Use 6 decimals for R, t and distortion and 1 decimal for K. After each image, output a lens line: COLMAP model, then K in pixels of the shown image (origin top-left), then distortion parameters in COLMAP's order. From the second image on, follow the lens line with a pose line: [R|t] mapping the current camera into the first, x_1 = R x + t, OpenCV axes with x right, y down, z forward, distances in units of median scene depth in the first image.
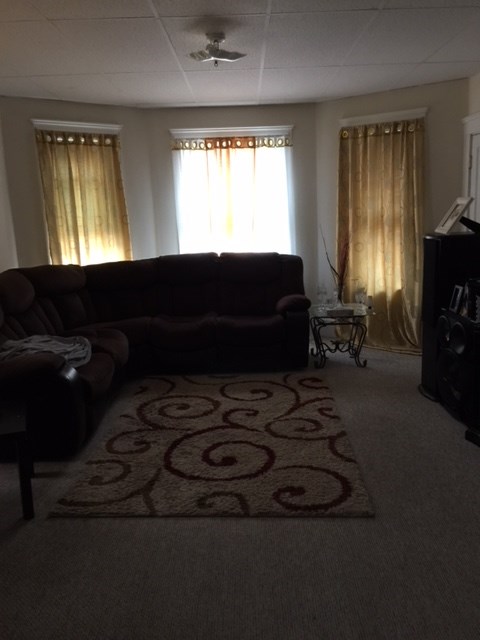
lens RADIAL K [[553.3, 0, 238.5], [0, 553.3, 319.7], [0, 0, 1]] dist [0.029504, -0.007956]
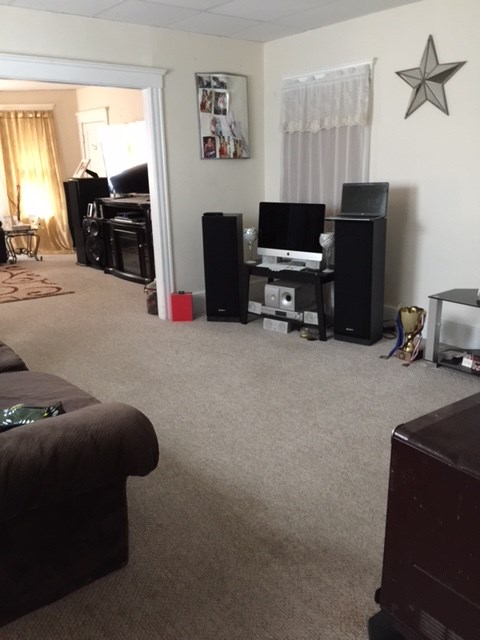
lens RADIAL K [[553.3, 0, 239.5], [0, 553.3, 322.5], [0, 0, 1]] dist [0.029504, -0.007956]
pose [[0.782447, -0.152252, 0.603818, -0.331718], [0.111588, 0.988236, 0.104584, 0.154322], [-0.612638, -0.014452, 0.790231, -0.667713]]
